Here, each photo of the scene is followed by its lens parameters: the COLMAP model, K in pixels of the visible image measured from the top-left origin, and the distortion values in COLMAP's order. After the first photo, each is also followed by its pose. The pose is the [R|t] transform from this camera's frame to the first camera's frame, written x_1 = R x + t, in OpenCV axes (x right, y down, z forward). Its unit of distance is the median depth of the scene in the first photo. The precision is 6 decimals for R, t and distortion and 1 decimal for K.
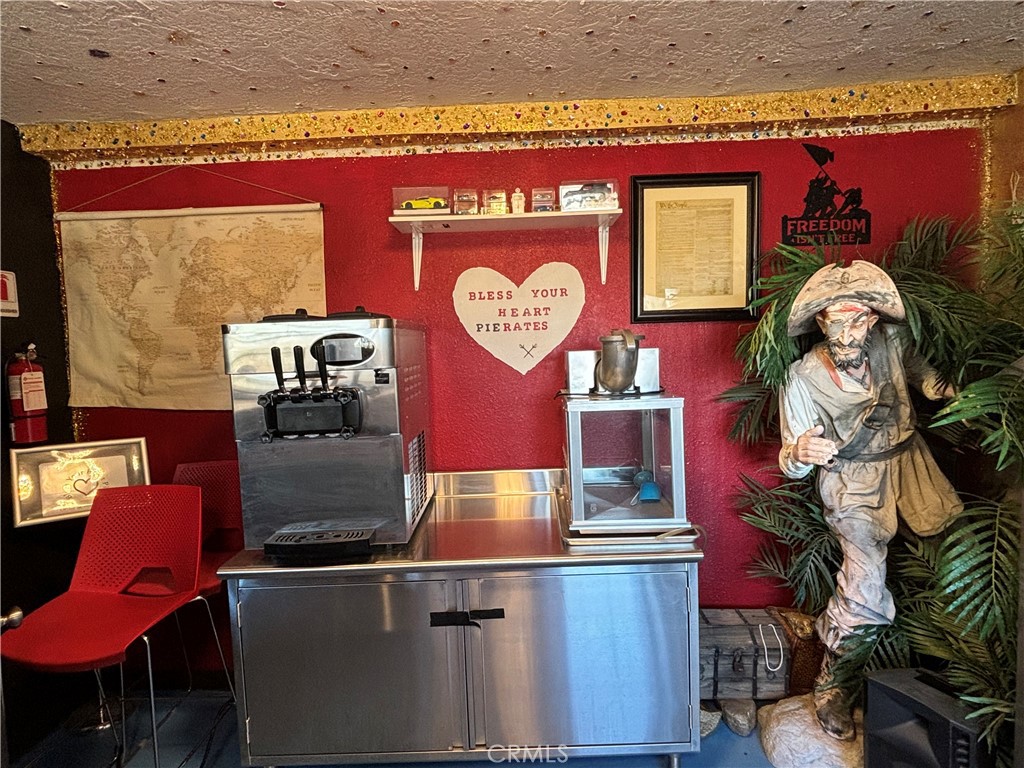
lens RADIAL K [[574.5, 0, 507.4], [0, 574.5, 384.1], [0, 0, 1]] dist [0.001319, -0.001946]
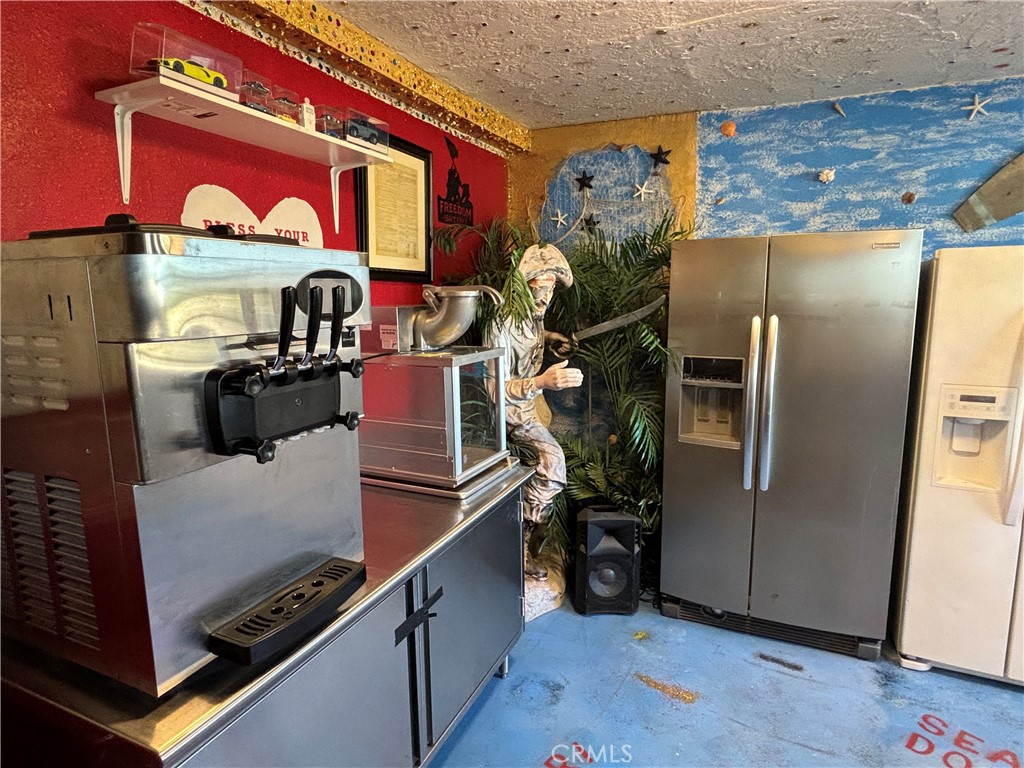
lens RADIAL K [[574.5, 0, 510.0], [0, 574.5, 383.4], [0, 0, 1]] dist [0.001319, -0.001946]
pose [[0.399852, -0.107990, 0.910196, -0.601285], [0.060371, 0.993982, 0.091410, -0.006483], [-0.914589, 0.018399, 0.403965, 0.411349]]
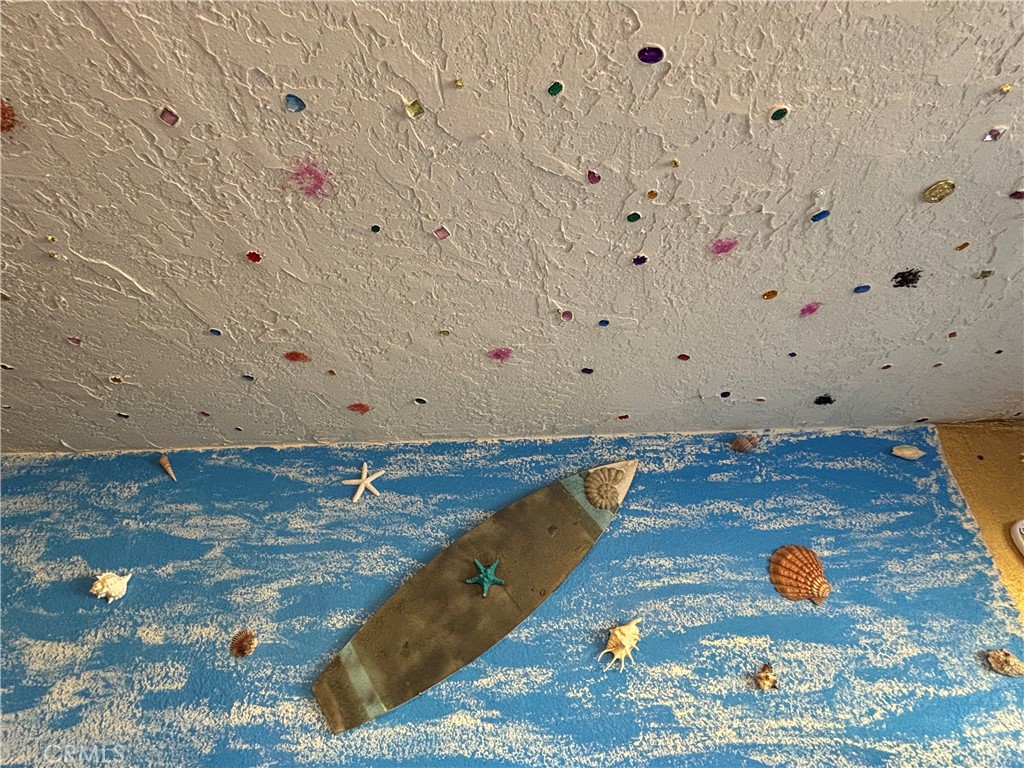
lens RADIAL K [[574.5, 0, 510.4], [0, 574.5, 386.2], [0, 0, 1]] dist [0.001319, -0.001946]
pose [[0.064893, 0.577999, 0.813453, 0.268966], [0.070470, 0.810482, -0.581510, -0.089546], [-0.995401, 0.095060, 0.011863, -0.154776]]
